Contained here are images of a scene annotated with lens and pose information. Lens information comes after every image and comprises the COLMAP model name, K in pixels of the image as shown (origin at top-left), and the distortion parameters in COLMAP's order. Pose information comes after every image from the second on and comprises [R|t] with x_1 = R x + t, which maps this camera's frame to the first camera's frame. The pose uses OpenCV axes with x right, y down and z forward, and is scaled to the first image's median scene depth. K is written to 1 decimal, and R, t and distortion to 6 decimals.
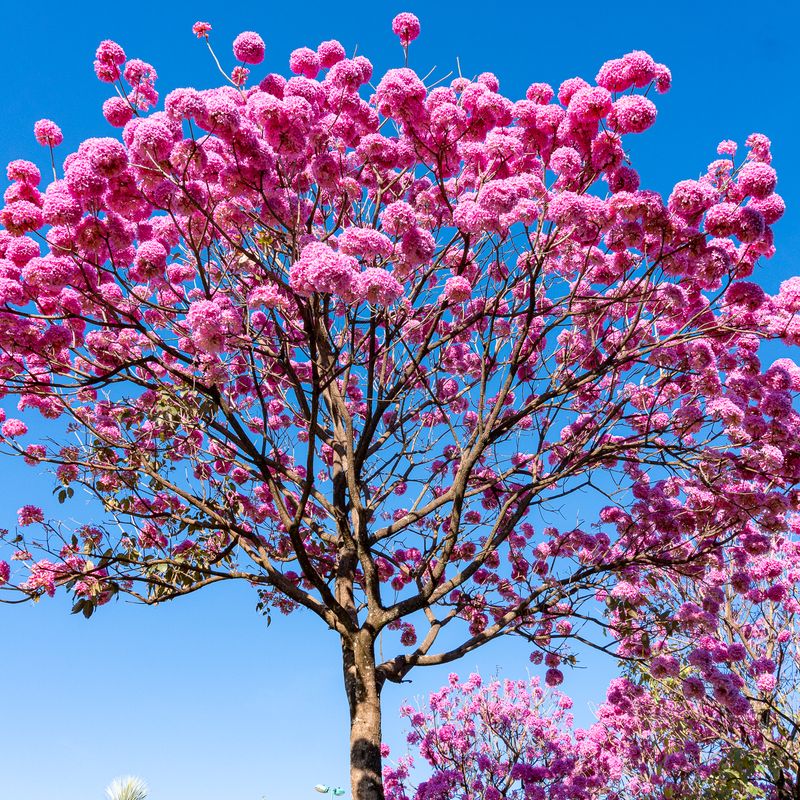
lens RADIAL K [[817.3, 0, 396.0], [0, 817.3, 399.4], [0, 0, 1]] dist [-0.030296, 0.000000]
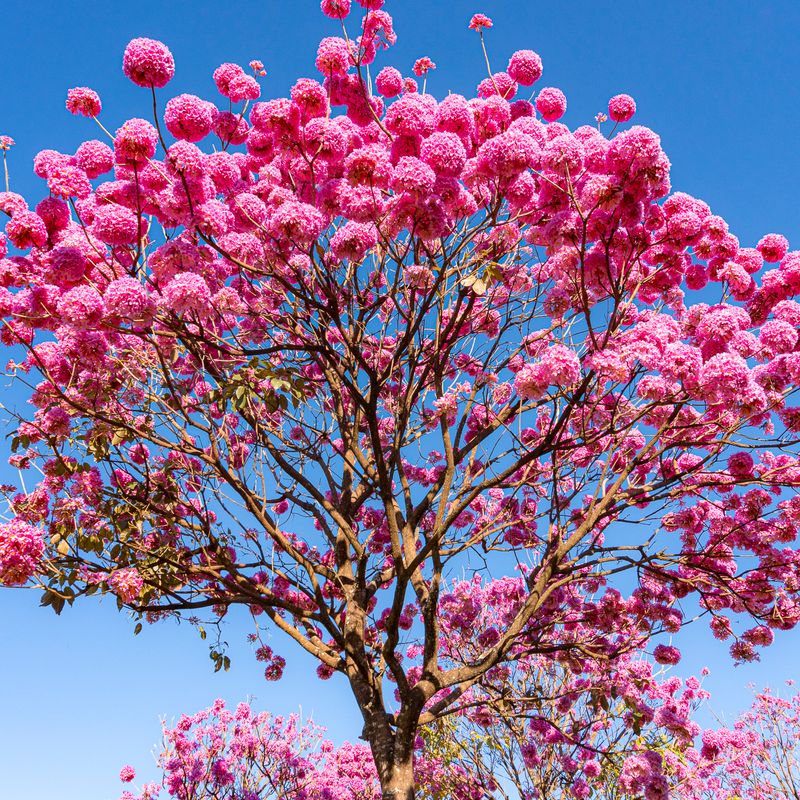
lens RADIAL K [[817.3, 0, 397.9], [0, 817.3, 392.6], [0, 0, 1]] dist [-0.030296, 0.000000]
pose [[0.868752, 0.293788, 0.398695, -0.436217], [-0.286010, 0.954848, -0.080390, 0.030484], [-0.404311, -0.044192, 0.913553, 0.147867]]
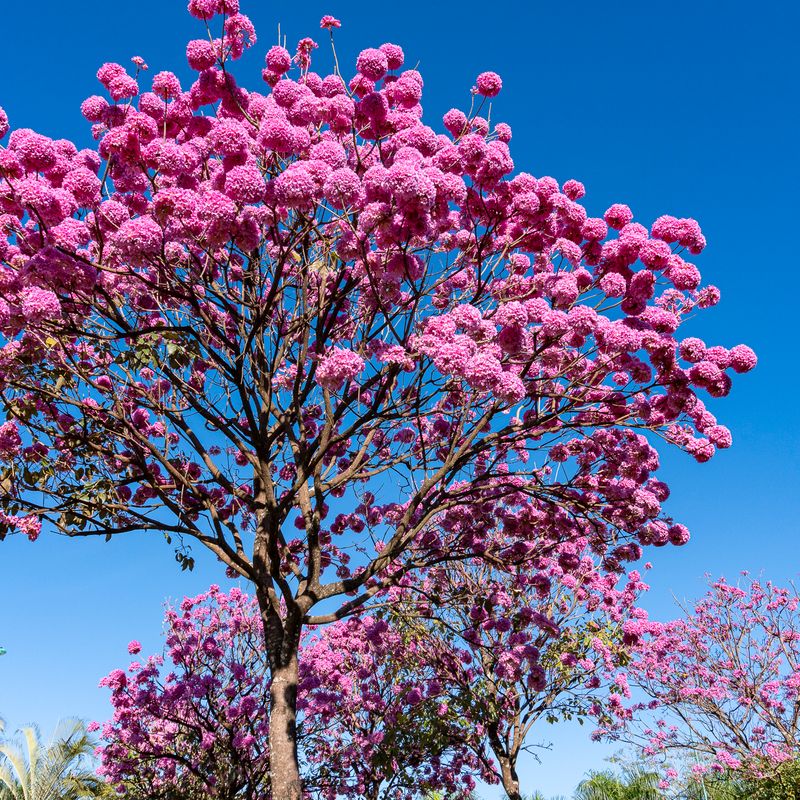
lens RADIAL K [[817.3, 0, 405.8], [0, 817.3, 407.9], [0, 0, 1]] dist [-0.030296, 0.000000]
pose [[0.891462, 0.221189, 0.395437, -0.342193], [-0.279325, 0.955460, 0.095261, -0.100286], [-0.356753, -0.195377, 0.913540, -0.020063]]
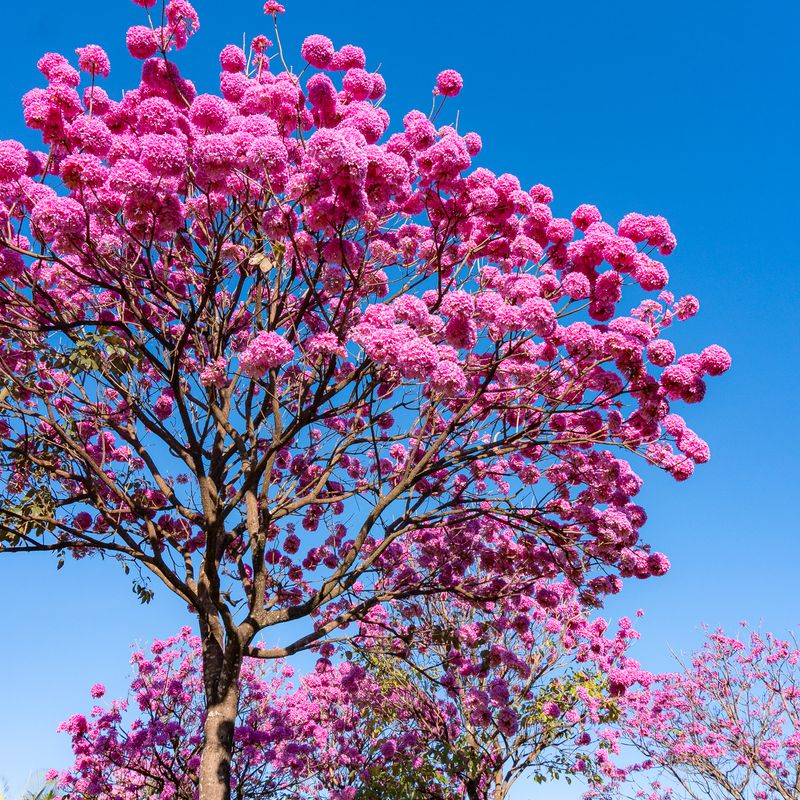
lens RADIAL K [[817.3, 0, 401.6], [0, 817.3, 400.4], [0, 0, 1]] dist [-0.030296, 0.000000]
pose [[0.893177, 0.263023, 0.364766, -0.257212], [-0.291846, 0.956134, 0.025182, -0.066265], [-0.342141, -0.128947, 0.930759, 0.007139]]
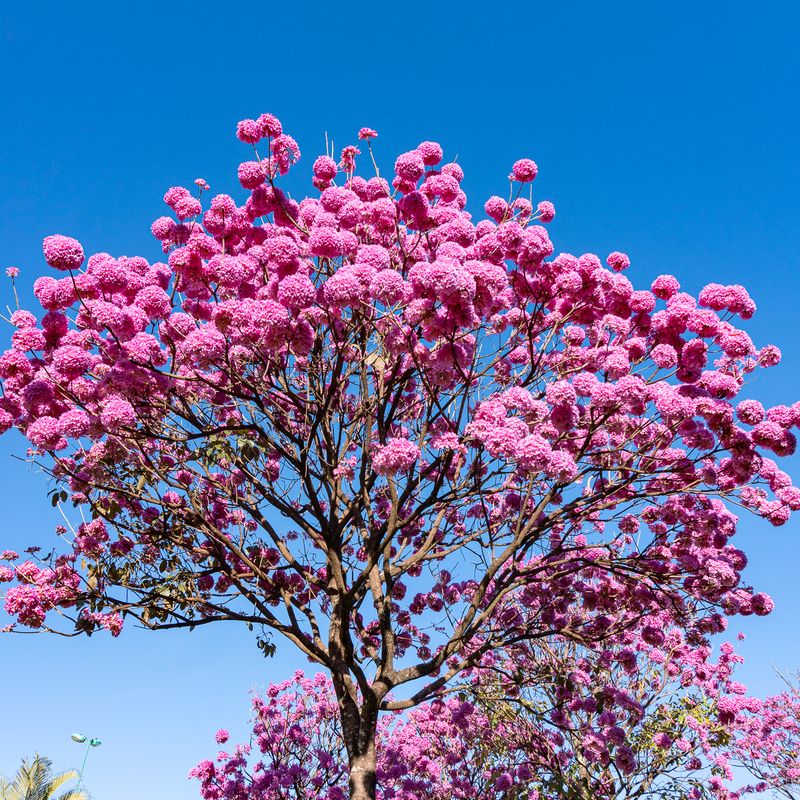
lens RADIAL K [[817.3, 0, 394.9], [0, 817.3, 395.8], [0, 0, 1]] dist [-0.030296, 0.000000]
pose [[0.940634, 0.200832, 0.273633, -0.333550], [-0.214872, 0.976394, 0.022018, -0.118779], [-0.262751, -0.079507, 0.961582, -0.046136]]
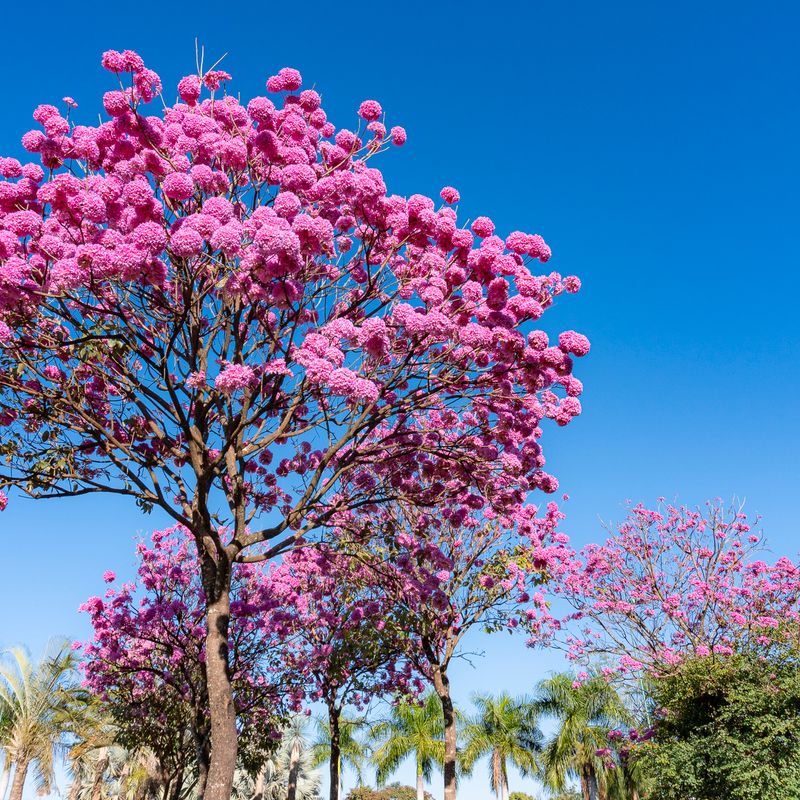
lens RADIAL K [[817.3, 0, 407.2], [0, 817.3, 408.8], [0, 0, 1]] dist [-0.030296, 0.000000]
pose [[0.886064, 0.164220, 0.433501, -0.336126], [-0.267573, 0.944821, 0.188992, -0.229794], [-0.378545, -0.283453, 0.881112, -0.207606]]
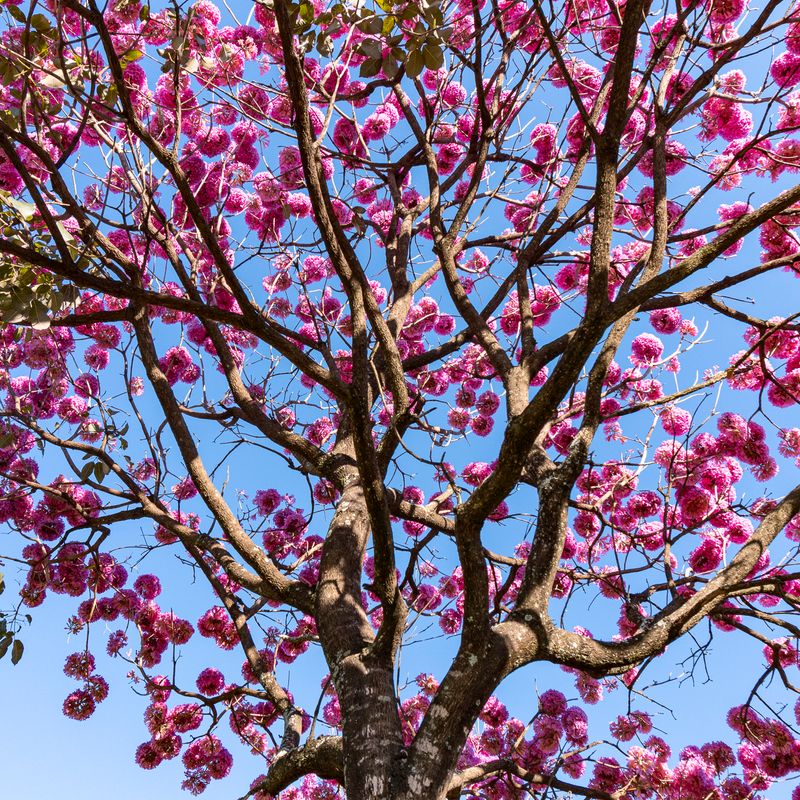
lens RADIAL K [[817.3, 0, 394.6], [0, 817.3, 395.1], [0, 0, 1]] dist [-0.030296, 0.000000]
pose [[0.646188, 0.678586, 0.349231, -0.236931], [-0.563050, 0.732800, -0.382072, 0.308325], [-0.515185, 0.050255, 0.855605, 0.568853]]
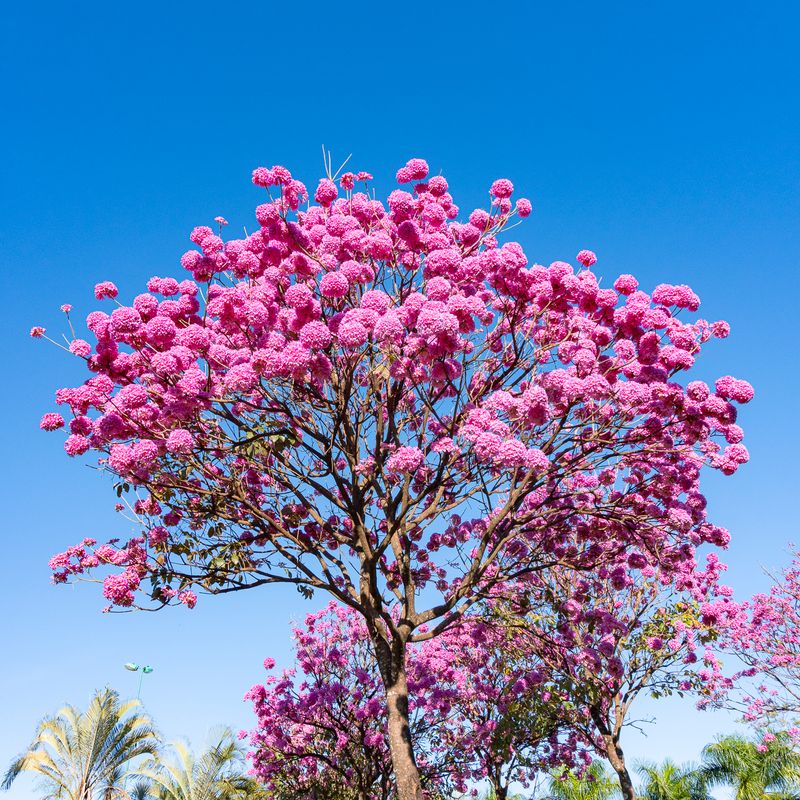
lens RADIAL K [[817.3, 0, 398.9], [0, 817.3, 400.2], [0, 0, 1]] dist [-0.030296, 0.000000]
pose [[0.953064, 0.101908, 0.285102, -0.392686], [-0.144670, 0.980481, 0.133146, -0.229882], [-0.265968, -0.168142, 0.949204, -0.194595]]
